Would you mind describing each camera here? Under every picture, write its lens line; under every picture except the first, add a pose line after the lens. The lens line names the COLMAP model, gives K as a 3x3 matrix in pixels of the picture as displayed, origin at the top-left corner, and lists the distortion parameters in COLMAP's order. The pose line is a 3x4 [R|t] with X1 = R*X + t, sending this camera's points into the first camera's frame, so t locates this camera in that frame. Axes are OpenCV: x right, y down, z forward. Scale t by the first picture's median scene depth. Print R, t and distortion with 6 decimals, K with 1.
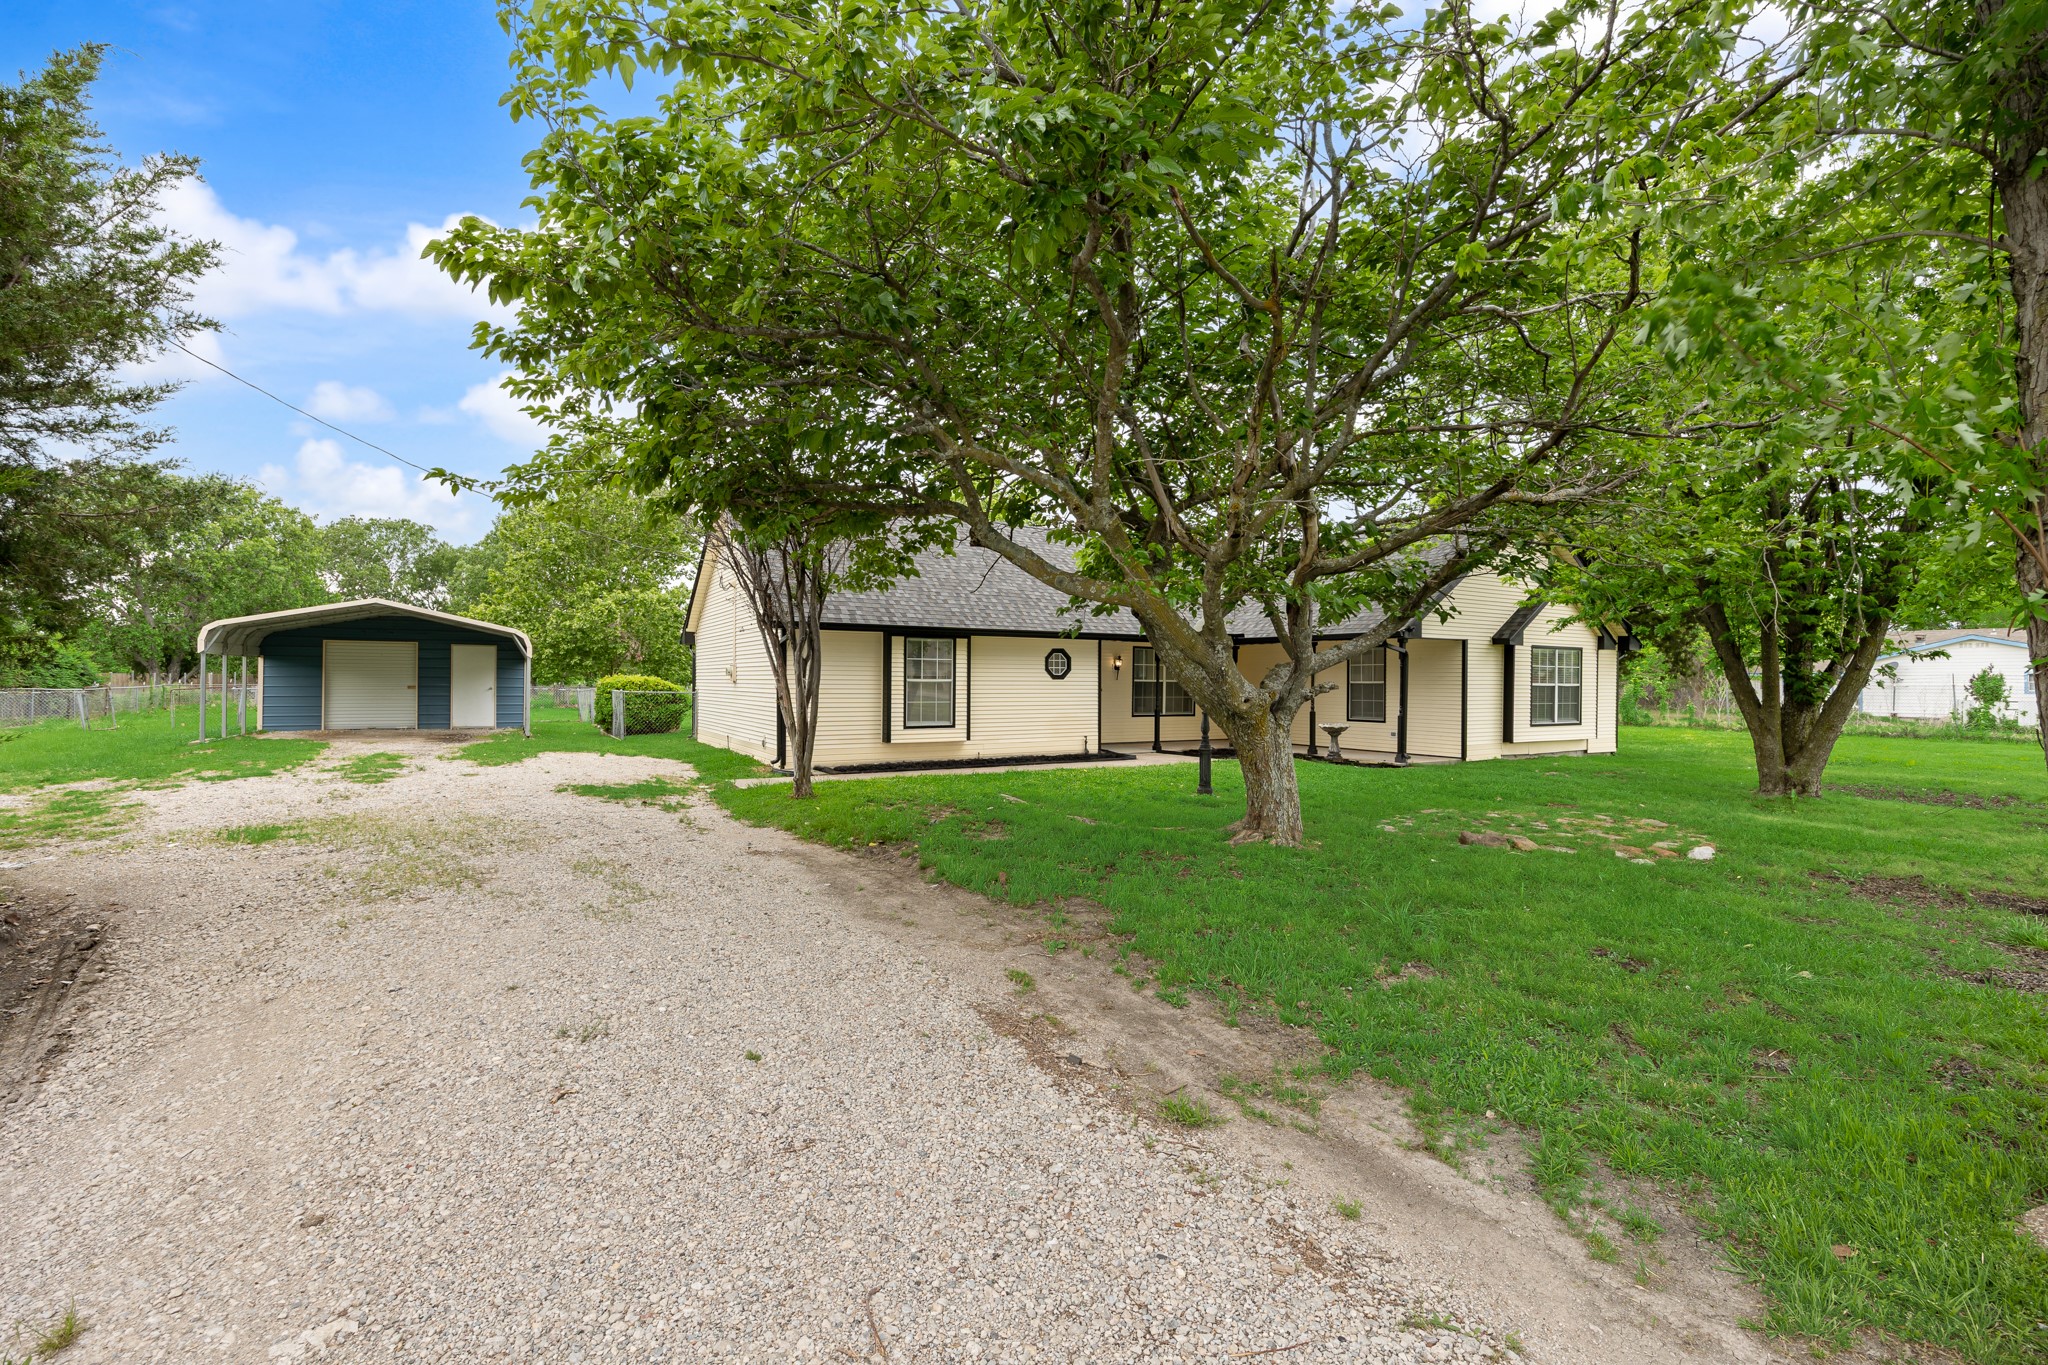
lens RADIAL K [[931.4, 0, 1027.8], [0, 931.4, 685.8], [0, 0, 1]] dist [-0.000899, 0.000004]
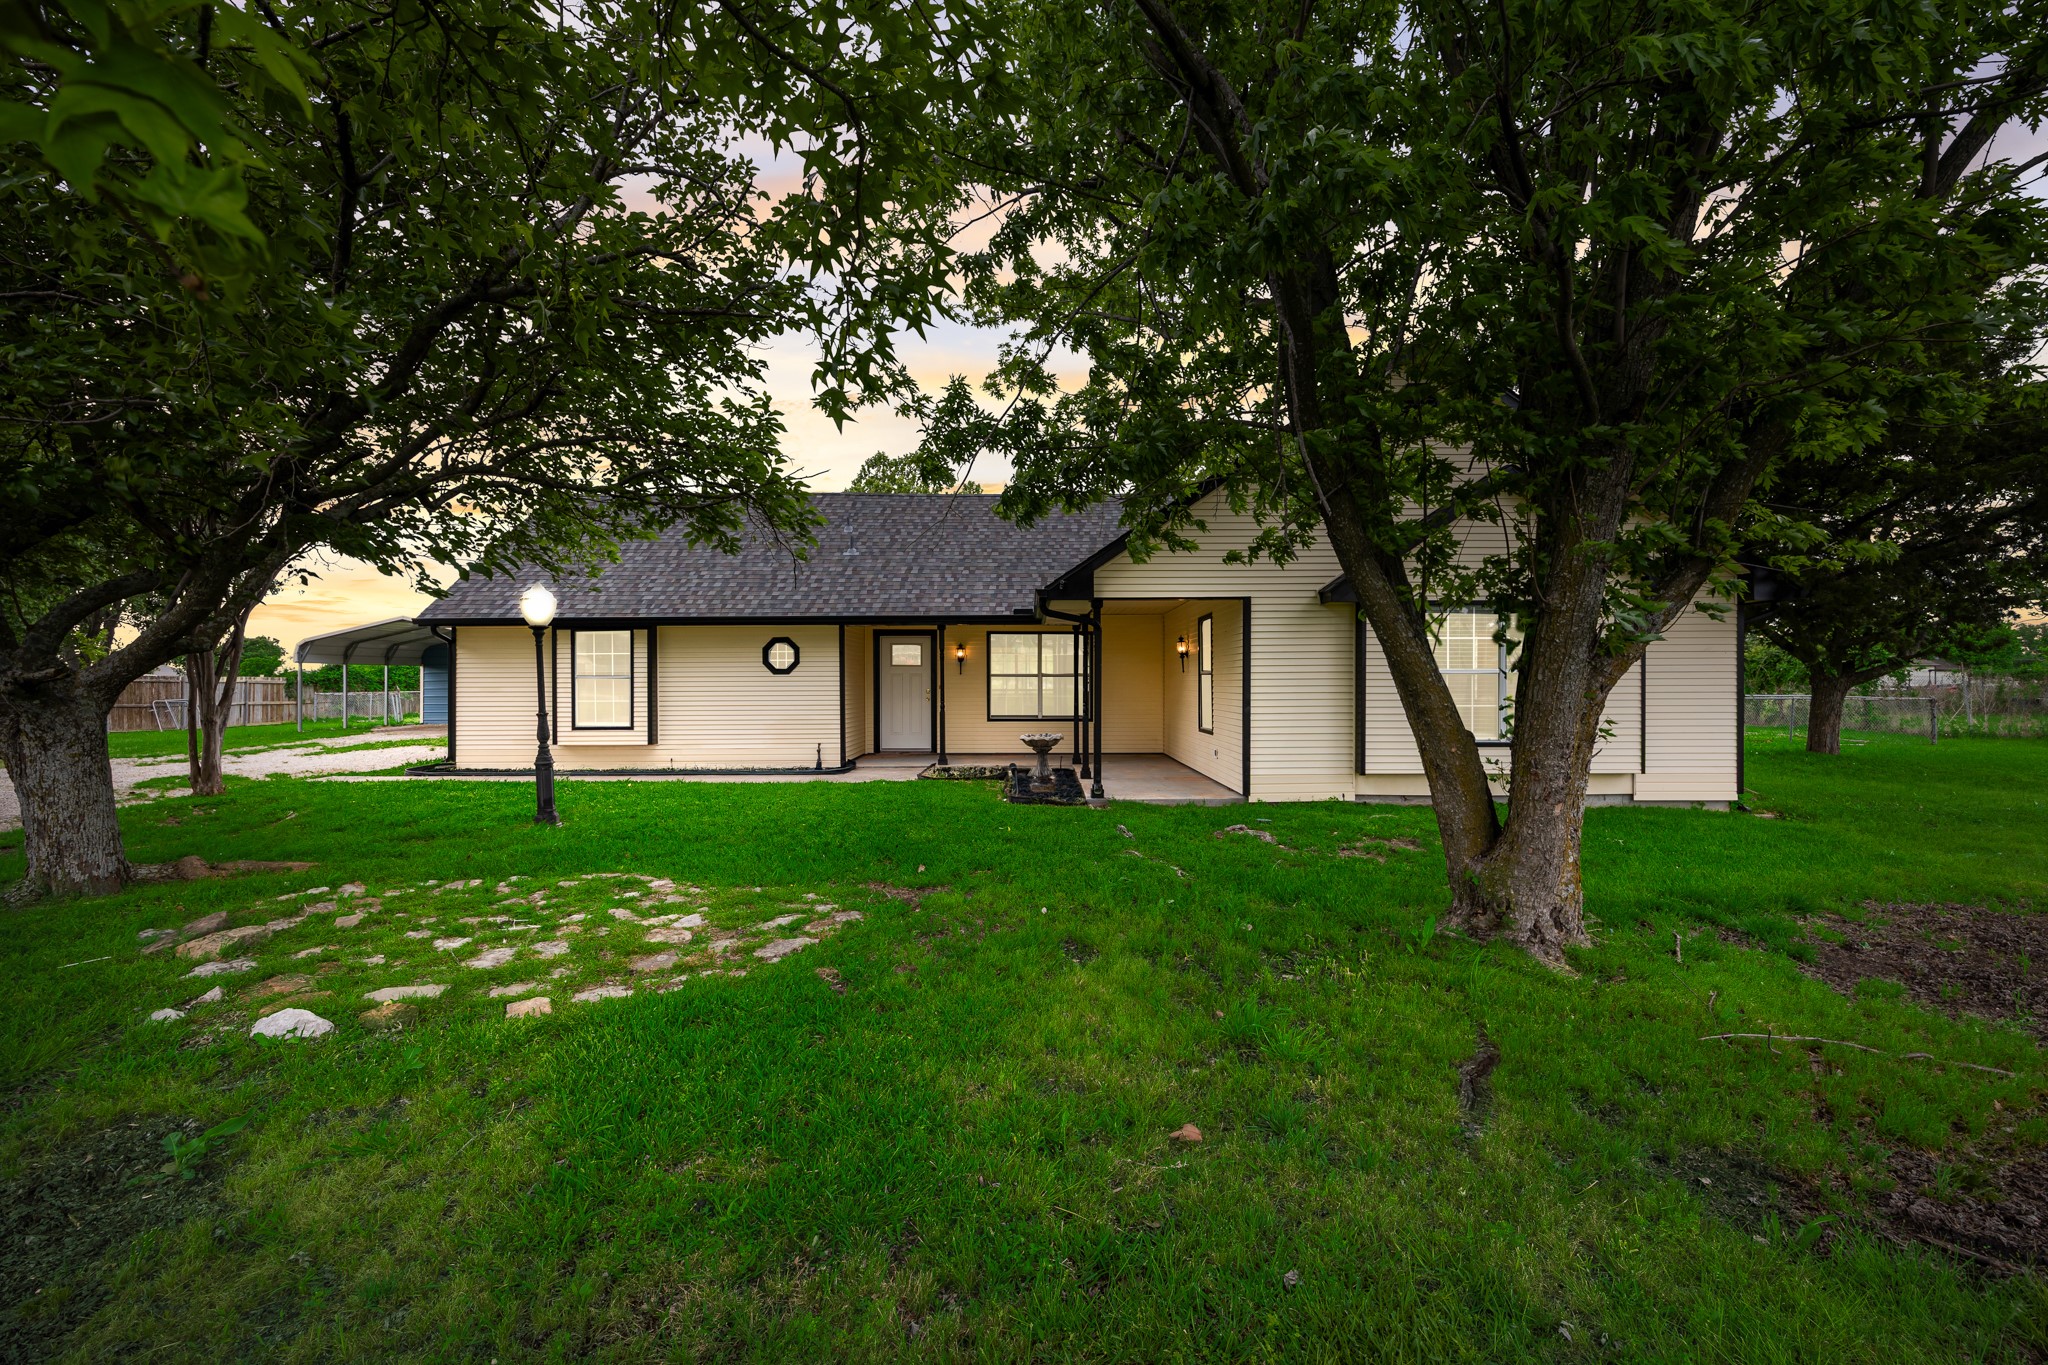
lens RADIAL K [[931.4, 0, 1019.1], [0, 931.4, 688.1], [0, 0, 1]] dist [-0.000899, 0.000004]
pose [[0.846275, -0.006233, -0.532710, 0.643682], [0.006366, 0.999978, -0.001586, 0.008210], [0.532708, -0.002049, 0.846296, 0.404737]]
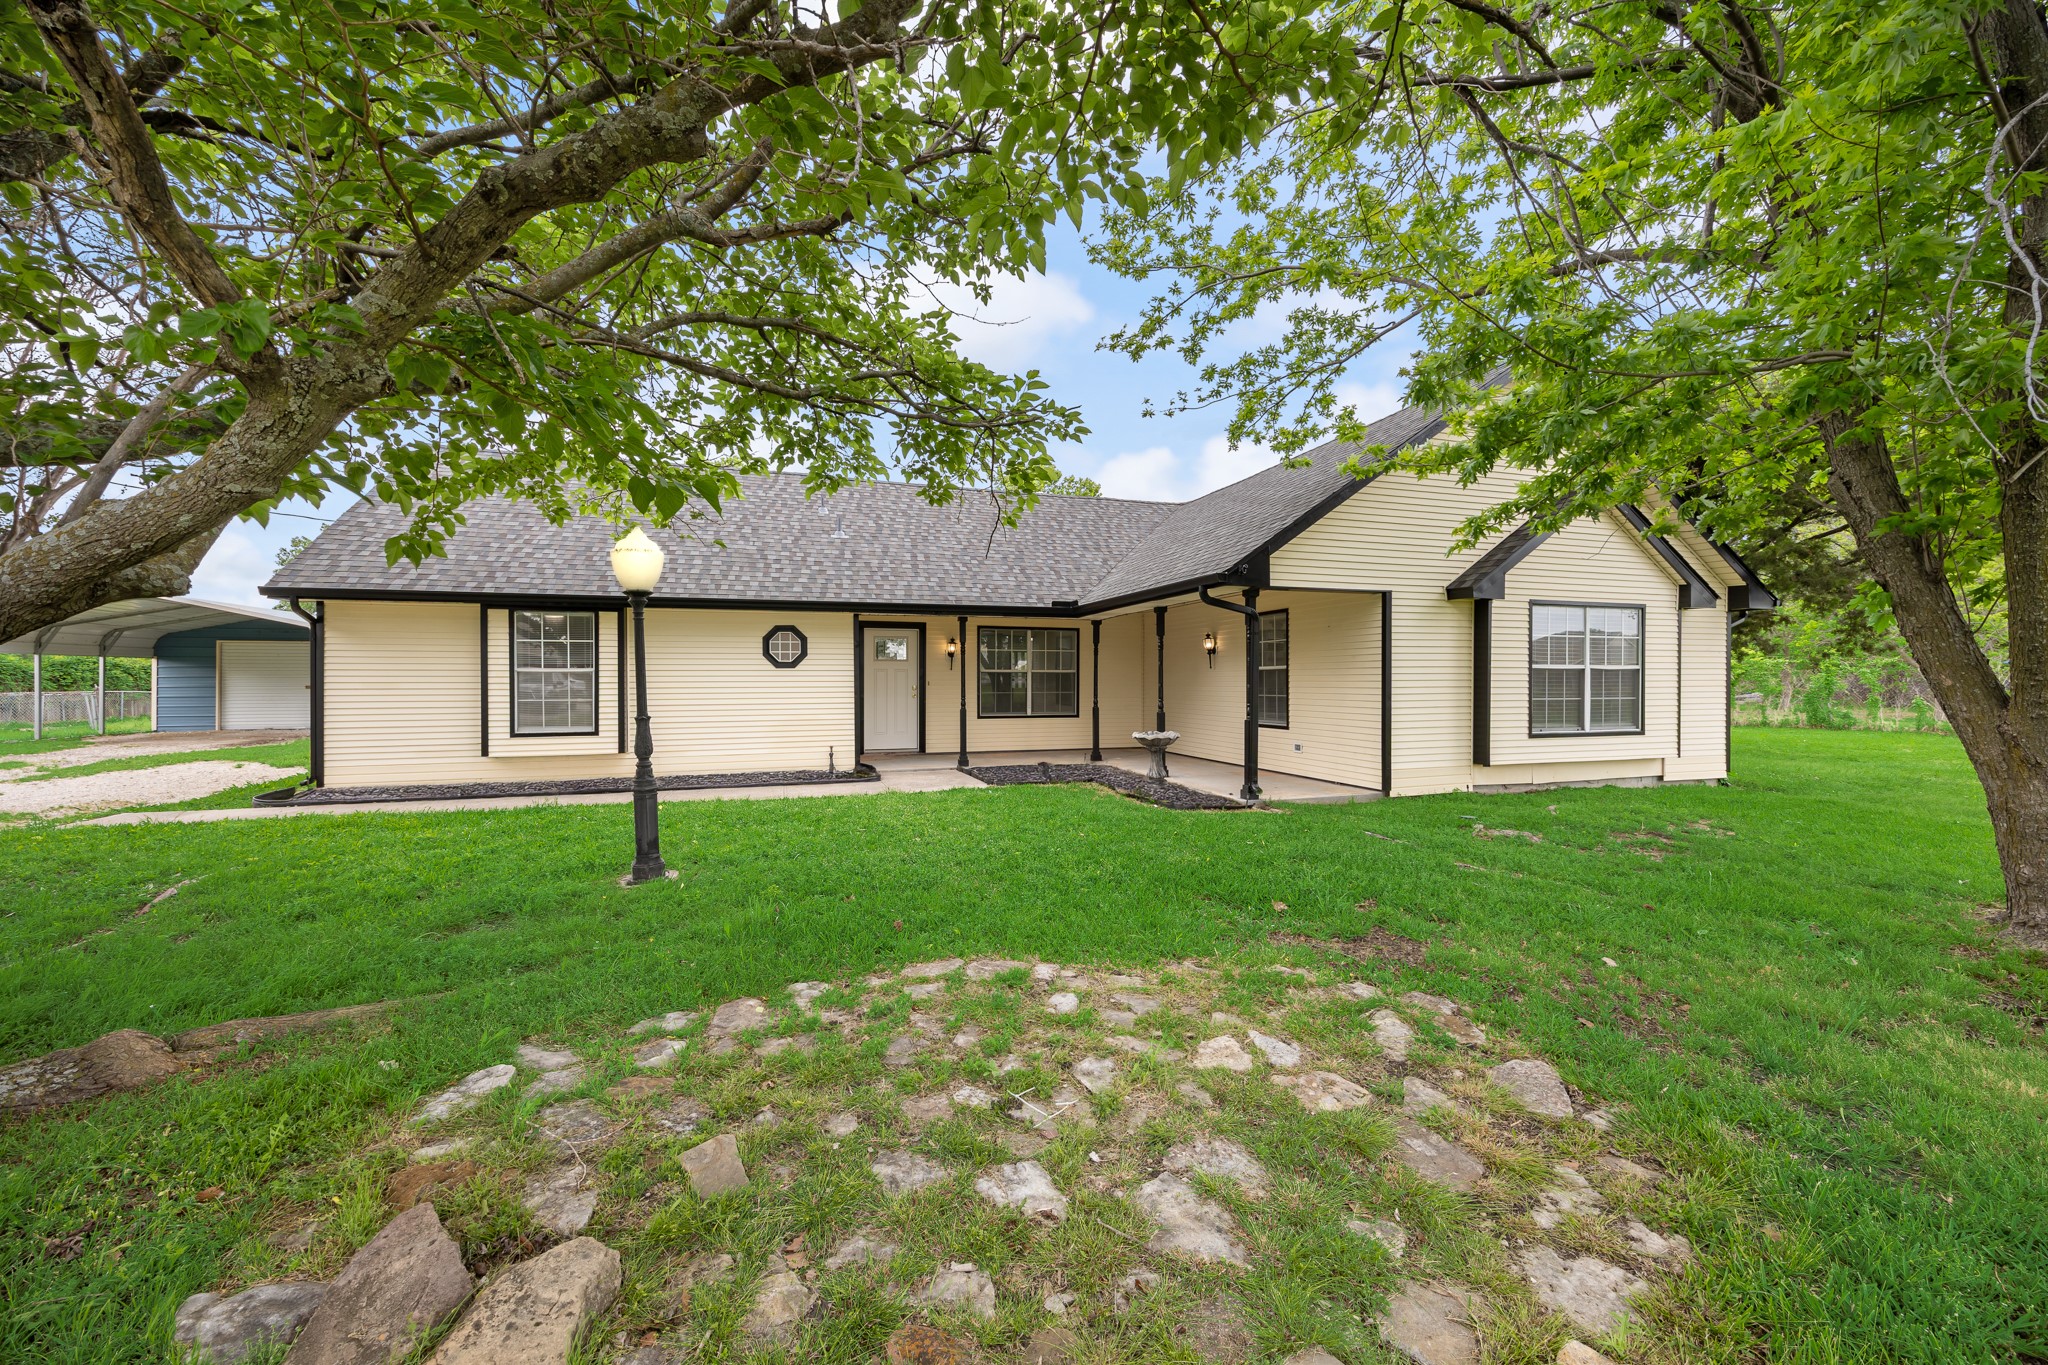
lens RADIAL K [[797.7, 0, 1026.5], [0, 797.7, 679.4], [0, 0, 1]] dist [0.003370, 0.000145]
pose [[0.970847, -0.009920, -0.239495, 0.356780], [0.007745, 0.999920, -0.010019, 0.009603], [0.239575, 0.007872, 0.970846, 0.437763]]
